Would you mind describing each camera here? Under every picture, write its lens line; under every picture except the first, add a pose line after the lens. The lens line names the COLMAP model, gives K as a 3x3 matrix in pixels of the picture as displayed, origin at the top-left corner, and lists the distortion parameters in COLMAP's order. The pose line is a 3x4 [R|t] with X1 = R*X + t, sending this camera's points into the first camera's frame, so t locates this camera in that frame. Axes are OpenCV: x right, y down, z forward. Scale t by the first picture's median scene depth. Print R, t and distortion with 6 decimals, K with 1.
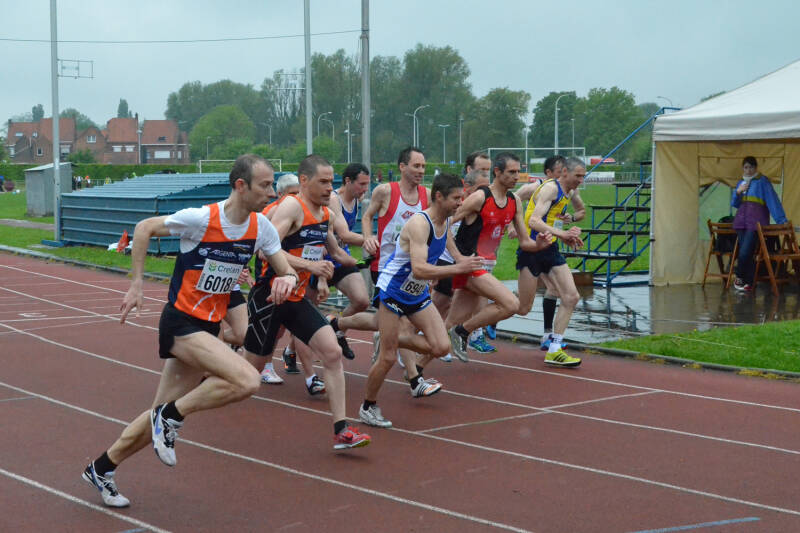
lens RADIAL K [[1669.1, 0, 400.0], [0, 1669.1, 266.5], [0, 0, 1]] dist [0.046952, 0.156219]
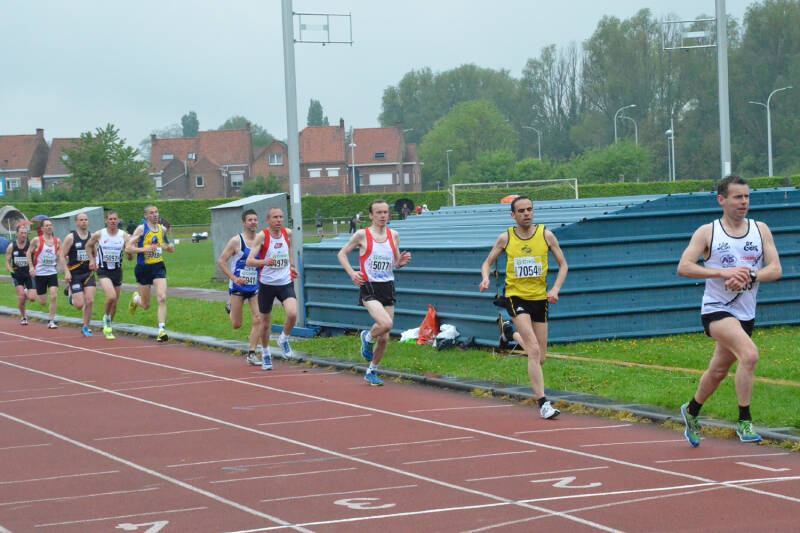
lens RADIAL K [[2050.4, 0, 425.9], [0, 2050.4, 262.5], [0, 0, 1]] dist [0.478129, 0.589677]
pose [[0.997256, -0.033620, -0.065956, -0.070793], [0.031820, 0.999097, -0.028163, -0.009900], [0.066843, 0.025987, 0.997425, 0.181120]]
